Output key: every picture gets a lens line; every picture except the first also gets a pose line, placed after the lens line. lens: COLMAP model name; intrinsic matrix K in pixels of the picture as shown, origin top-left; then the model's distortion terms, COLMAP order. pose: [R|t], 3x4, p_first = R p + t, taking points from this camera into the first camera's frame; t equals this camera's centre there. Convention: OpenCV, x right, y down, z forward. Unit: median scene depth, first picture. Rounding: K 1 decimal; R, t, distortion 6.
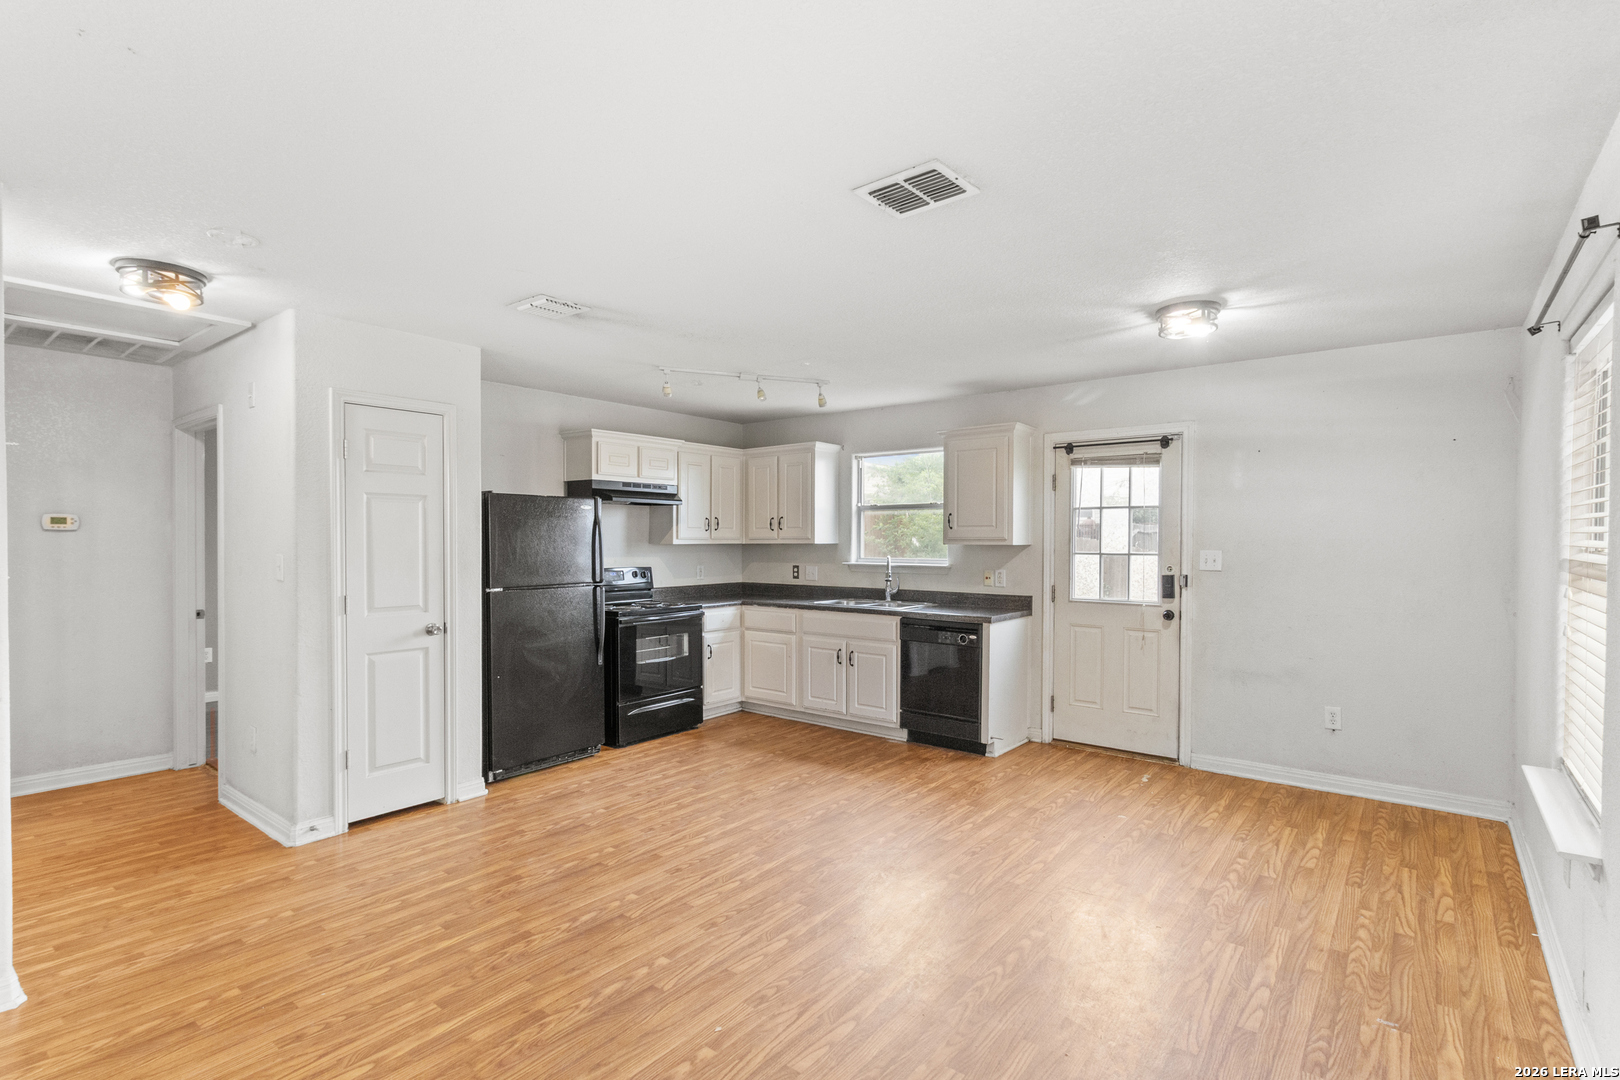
lens RADIAL K [[759.3, 0, 848.1], [0, 759.3, 551.8], [0, 0, 1]] dist [0.001501, 0.001126]
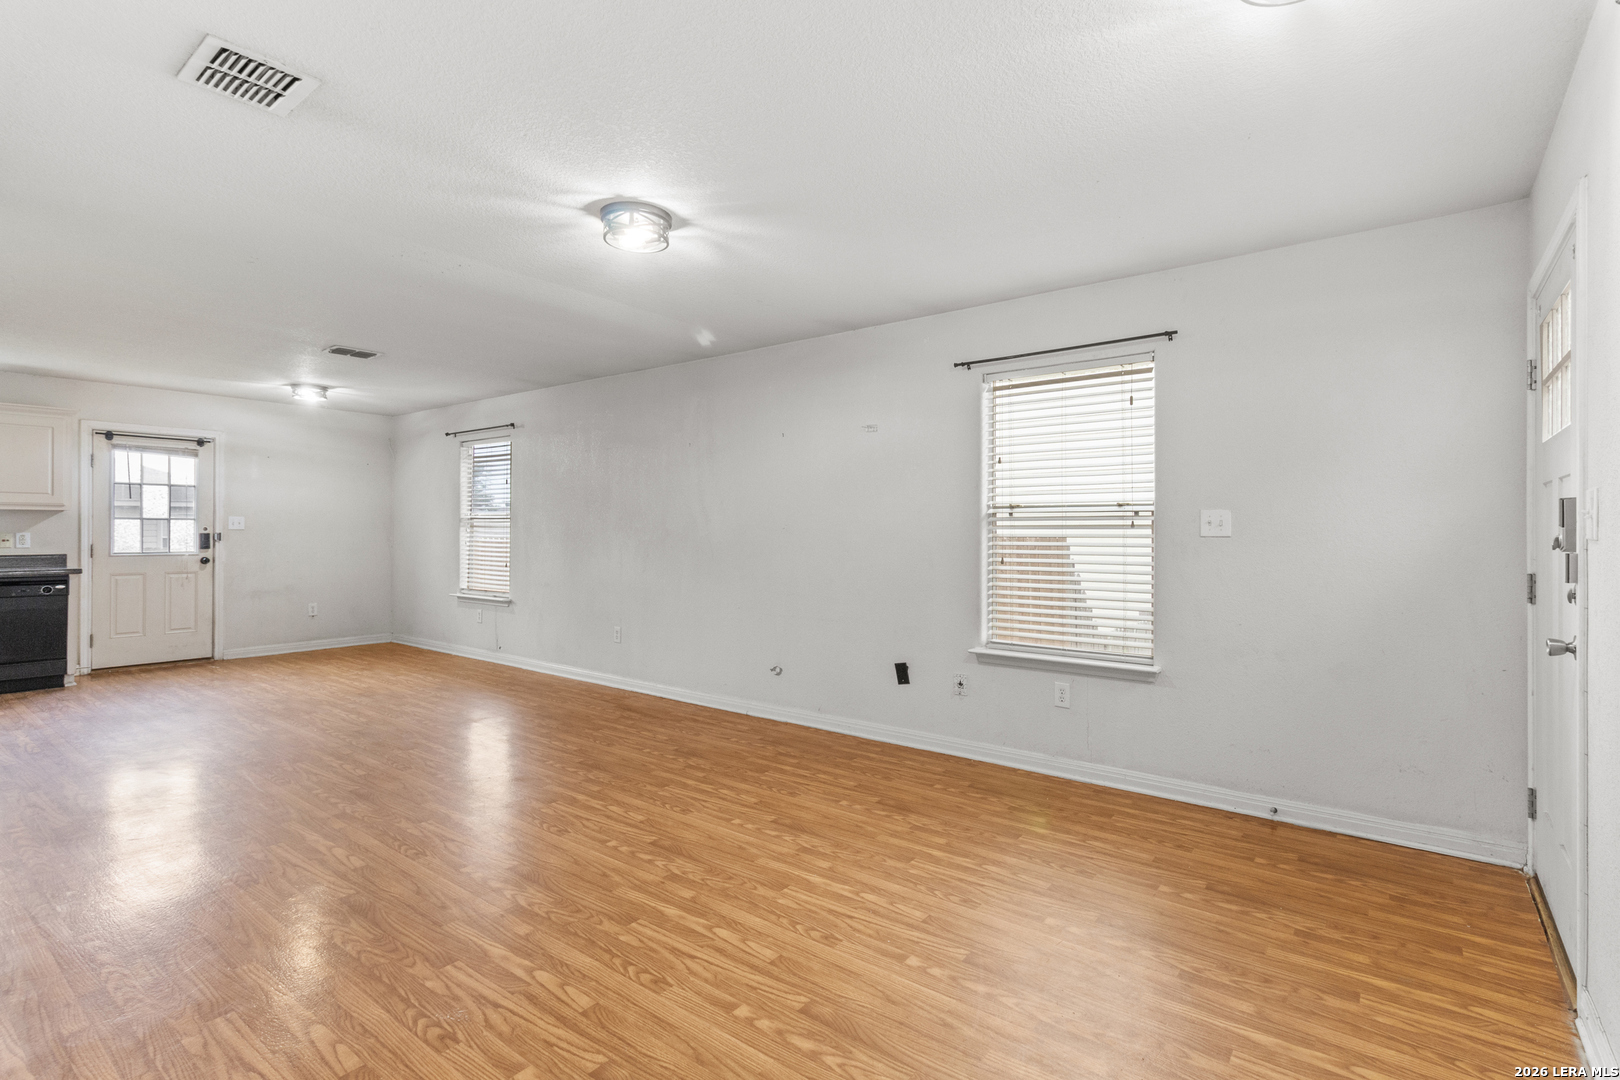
lens RADIAL K [[759.3, 0, 833.1], [0, 759.3, 529.6], [0, 0, 1]] dist [0.001501, 0.001126]
pose [[-0.001478, -0.001015, 0.999998, -0.999573], [0.009718, 0.999952, 0.001029, 0.032314], [-0.999952, 0.009719, -0.001468, -0.206464]]
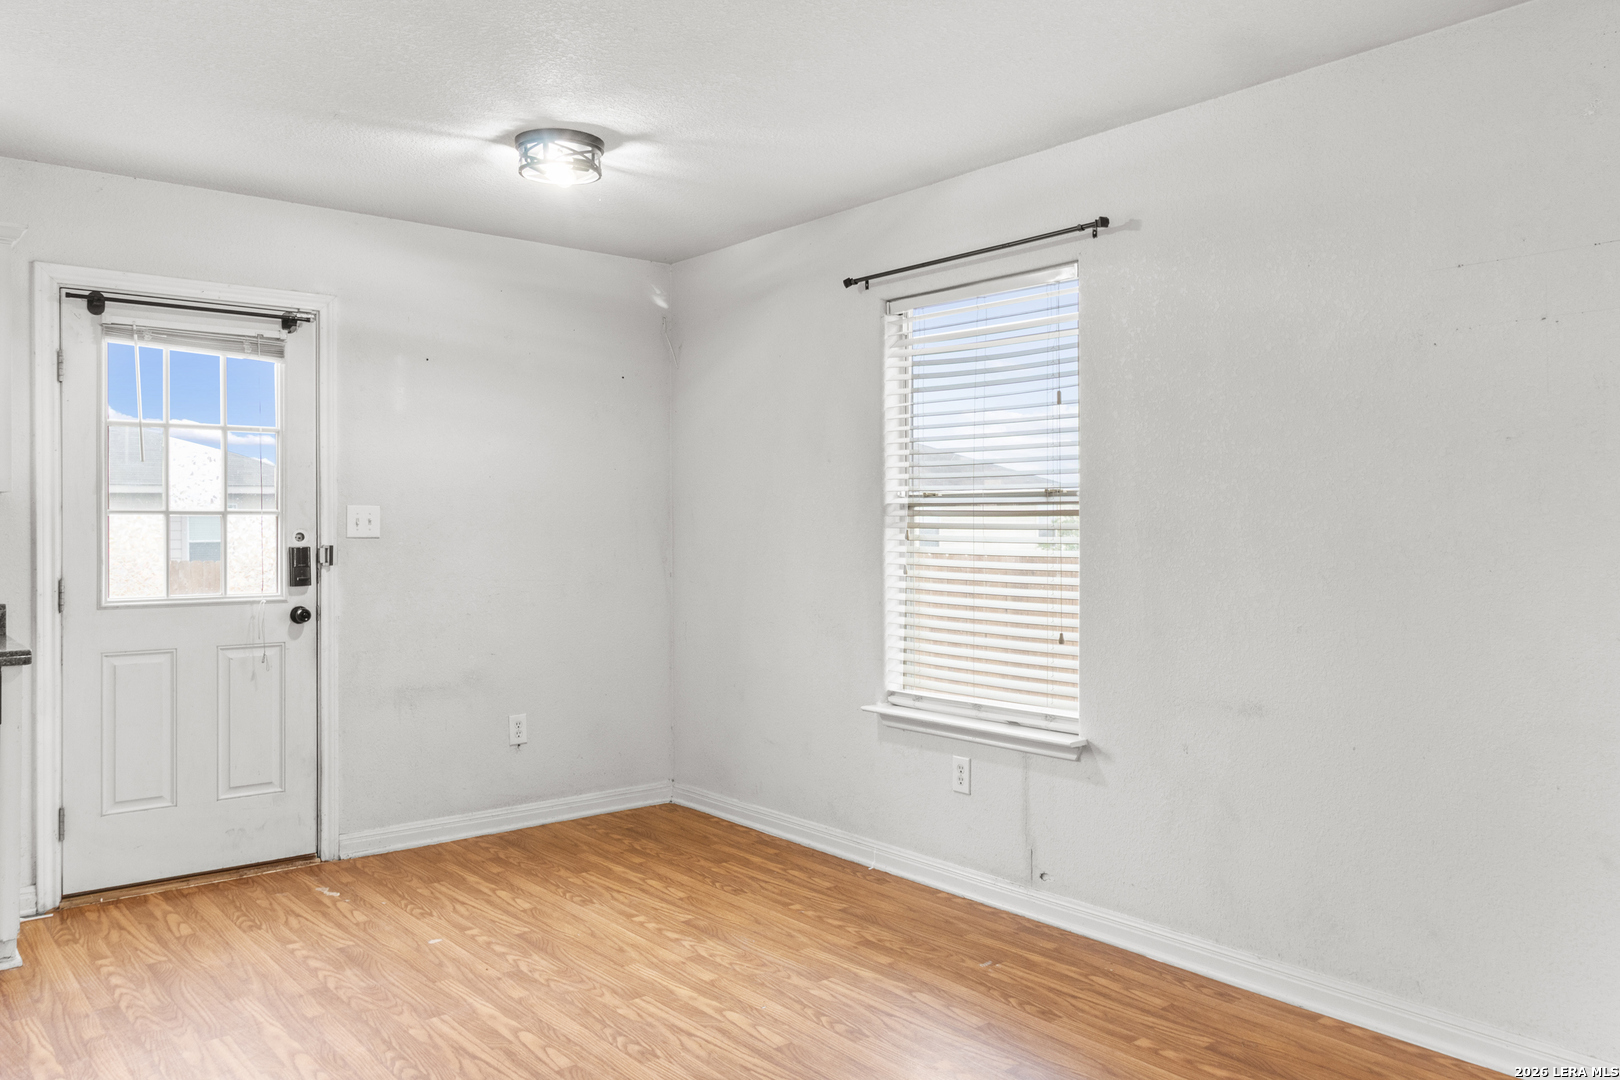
lens RADIAL K [[1213.5, 0, 823.7], [0, 1213.5, 523.3], [0, 0, 1]] dist [0.008039, 0.004325]
pose [[0.232244, -0.003417, 0.972652, -0.383879], [0.016103, 0.999870, -0.000332, 0.017961], [-0.972524, 0.015740, 0.232269, 0.360360]]
